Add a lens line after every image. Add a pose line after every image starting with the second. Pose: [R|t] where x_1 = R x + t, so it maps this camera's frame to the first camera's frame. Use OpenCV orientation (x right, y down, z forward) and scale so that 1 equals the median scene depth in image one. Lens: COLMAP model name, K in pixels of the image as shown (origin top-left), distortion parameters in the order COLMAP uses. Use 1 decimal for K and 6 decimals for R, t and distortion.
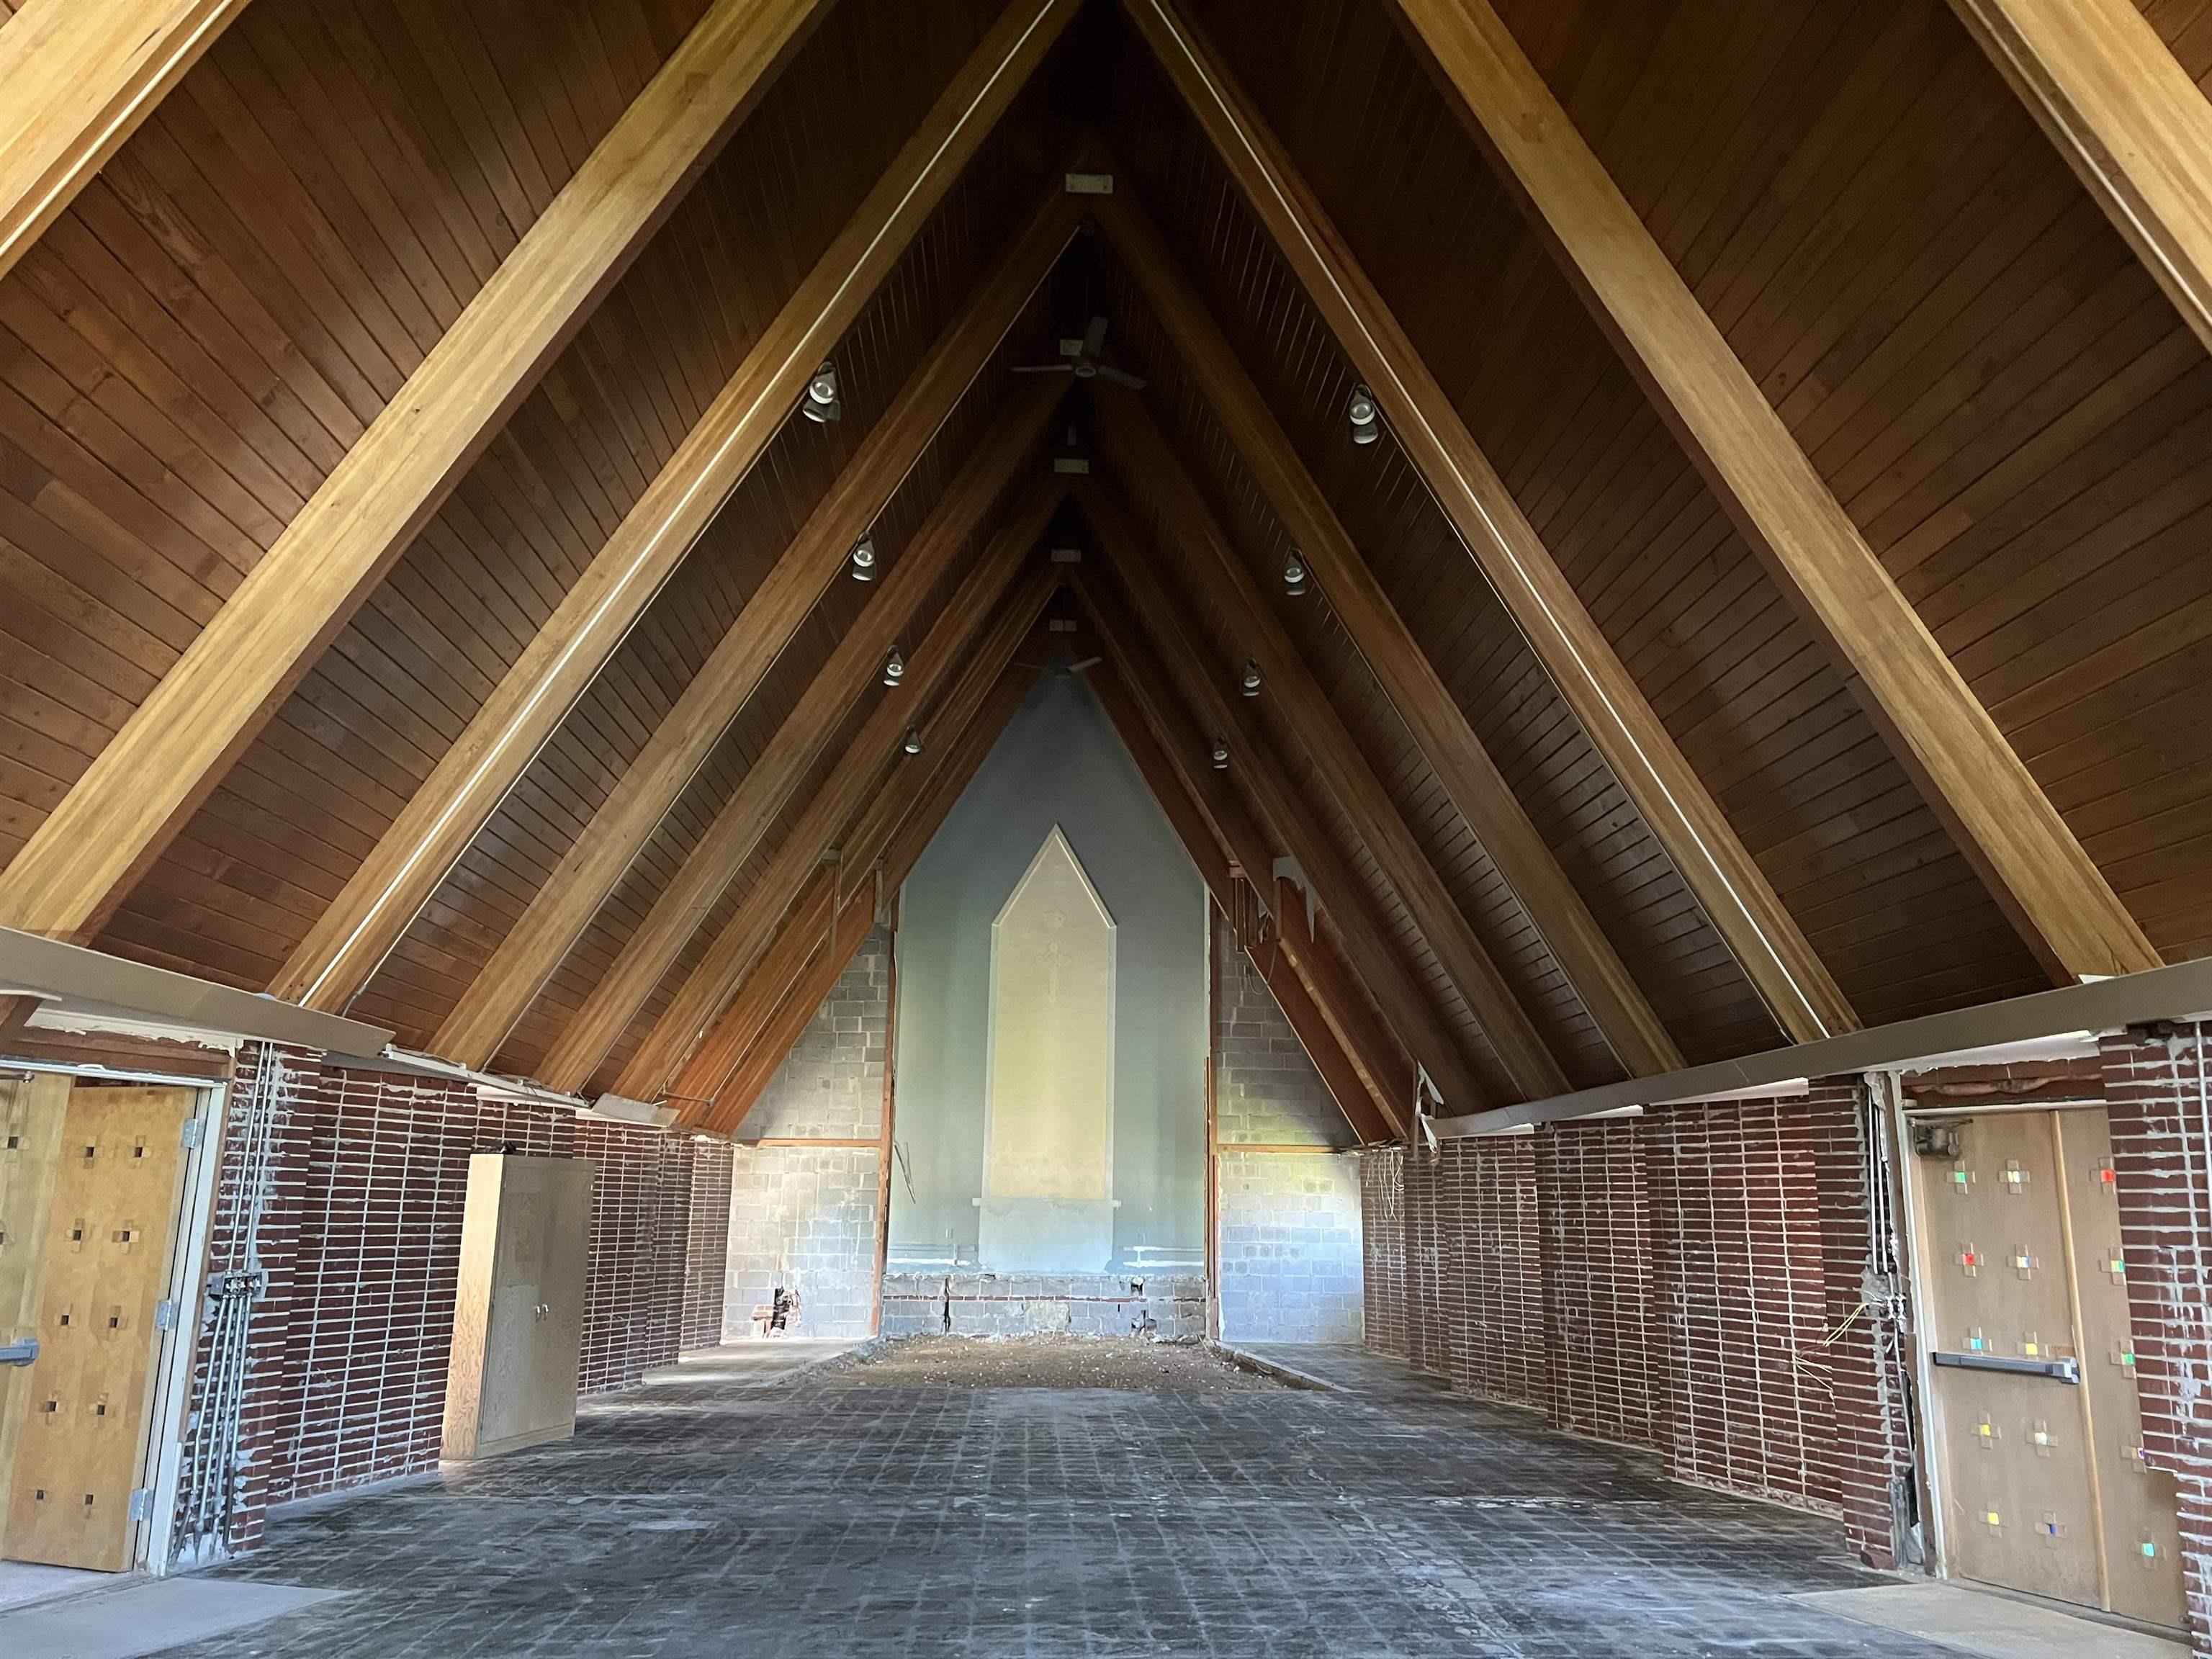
lens RADIAL K [[1699.0, 0, 1105.1], [0, 1699.0, 830.1], [0, 0, 1]] dist [0.007595, 0.000159]
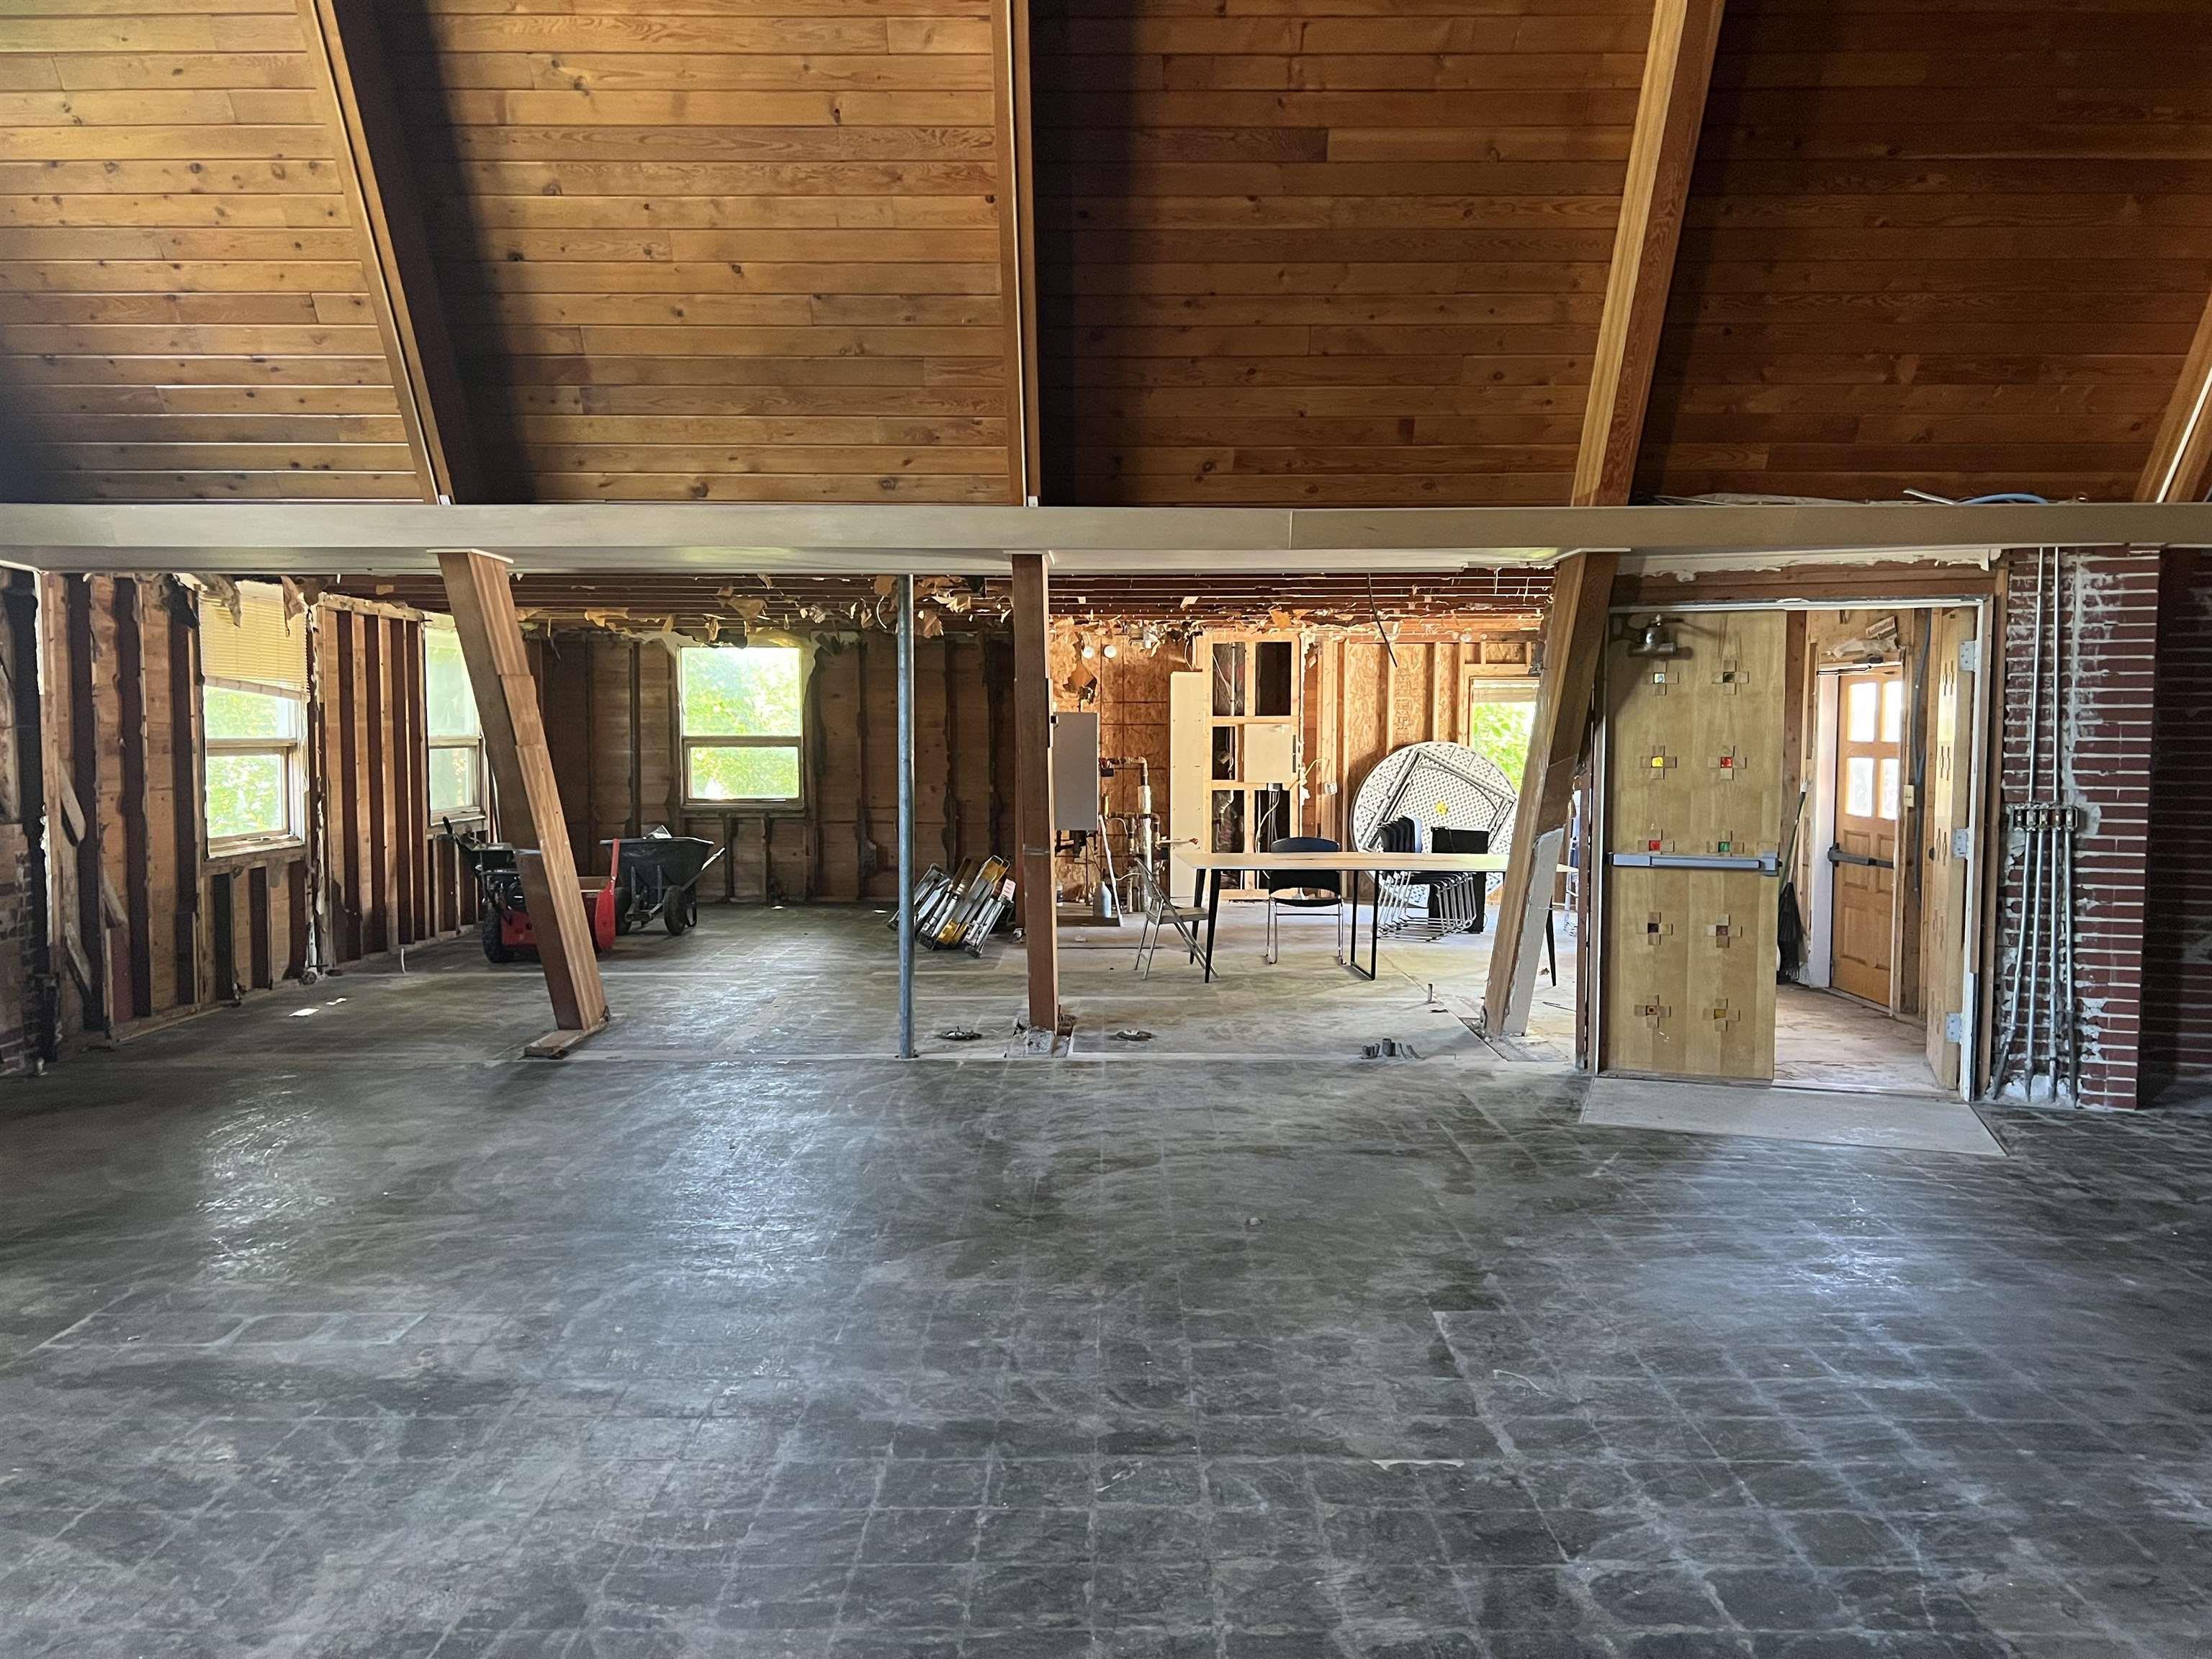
lens RADIAL K [[1699.0, 0, 1104.6], [0, 1699.0, 825.8], [0, 0, 1]] dist [0.007595, 0.000159]
pose [[-0.041116, 0.047523, -0.998024, 0.465864], [0.220317, 0.974713, 0.037337, 0.146430], [0.974561, -0.218347, -0.050546, 0.641306]]
